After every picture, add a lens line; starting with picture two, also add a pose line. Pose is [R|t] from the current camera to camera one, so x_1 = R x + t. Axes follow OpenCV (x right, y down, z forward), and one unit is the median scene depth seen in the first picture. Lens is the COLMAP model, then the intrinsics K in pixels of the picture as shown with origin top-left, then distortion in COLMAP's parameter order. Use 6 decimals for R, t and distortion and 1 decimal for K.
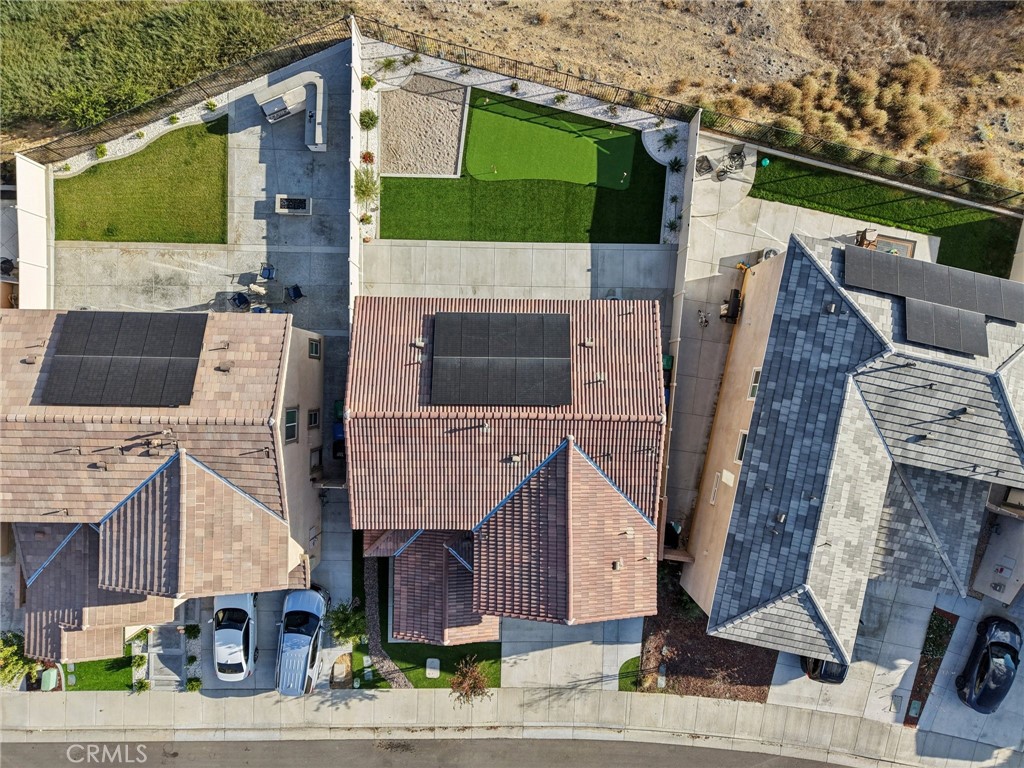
lens RADIAL K [[685.1, 0, 515.6], [0, 685.1, 384.6], [0, 0, 1]] dist [0.030515, -0.026331]
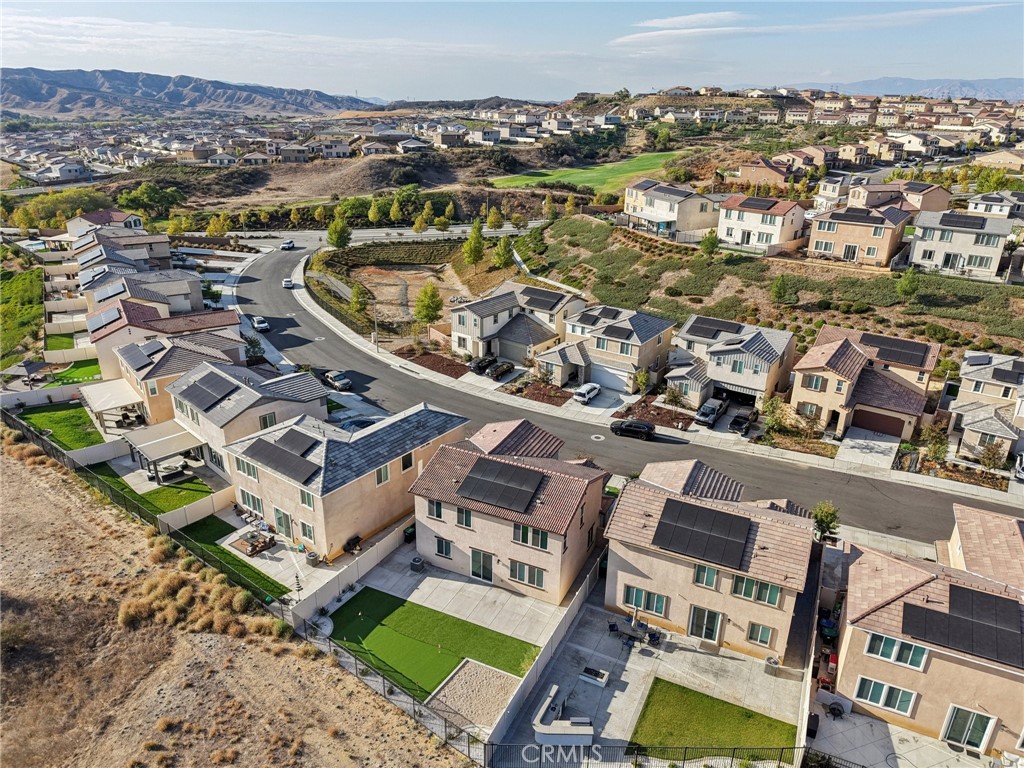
lens RADIAL K [[711.1, 0, 518.2], [0, 711.1, 383.6], [0, 0, 1]] dist [0.034206, -0.039075]
pose [[-0.909461, -0.188947, 0.370379, -0.562833], [0.414221, -0.334412, 0.846516, -1.210430], [-0.036088, 0.923292, 0.382400, 0.017649]]
